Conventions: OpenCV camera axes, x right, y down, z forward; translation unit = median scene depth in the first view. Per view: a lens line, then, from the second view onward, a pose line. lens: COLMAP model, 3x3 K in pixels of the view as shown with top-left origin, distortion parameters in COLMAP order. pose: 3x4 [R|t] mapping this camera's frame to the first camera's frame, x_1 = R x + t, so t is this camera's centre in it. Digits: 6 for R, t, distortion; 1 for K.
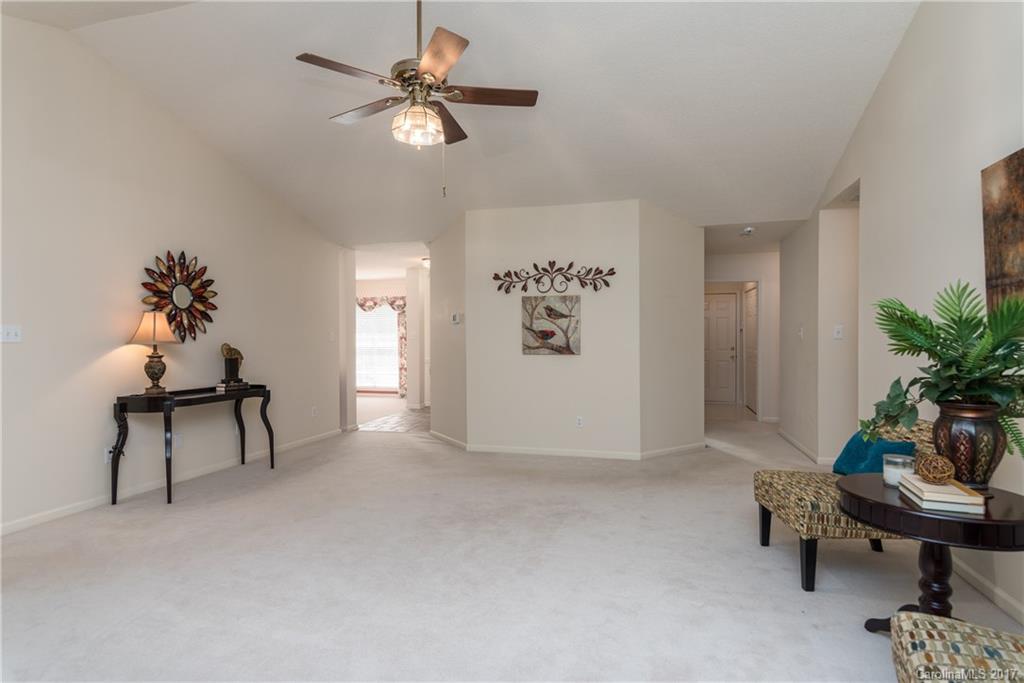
lens RADIAL K [[549.7, 0, 511.9], [0, 549.7, 345.2], [0, 0, 1]] dist [0.001088, -0.000588]
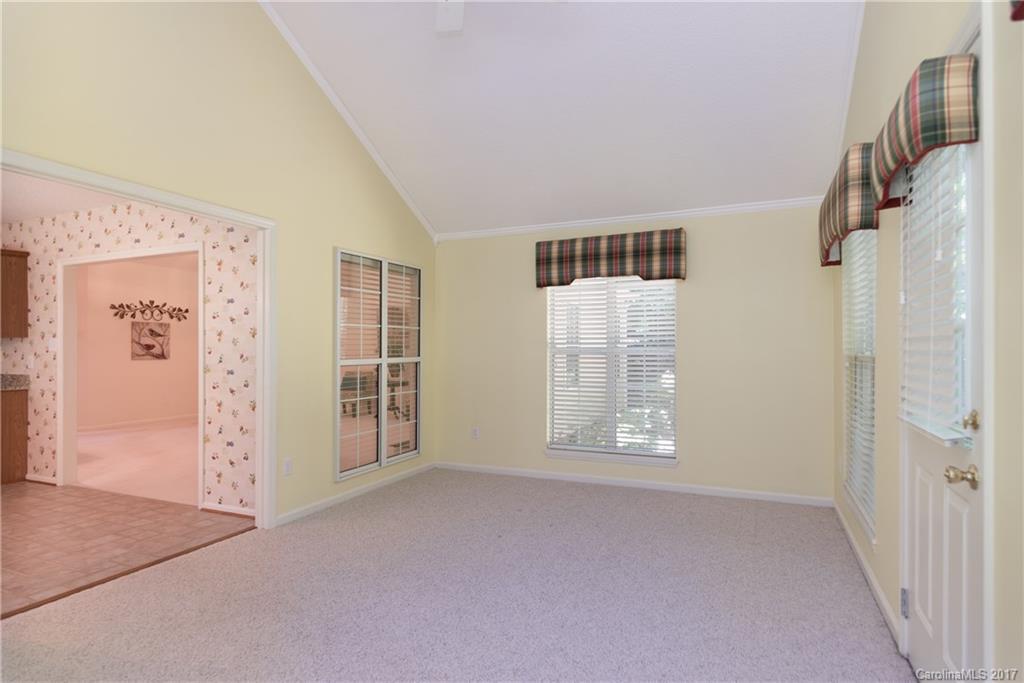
lens RADIAL K [[549.7, 0, 513.2], [0, 549.7, 344.4], [0, 0, 1]] dist [0.001088, -0.000588]
pose [[0.167465, 0.011984, 0.985805, -1.317903], [0.010956, 0.999842, -0.014016, 0.007317], [-0.985817, 0.013148, 0.167307, -0.292530]]
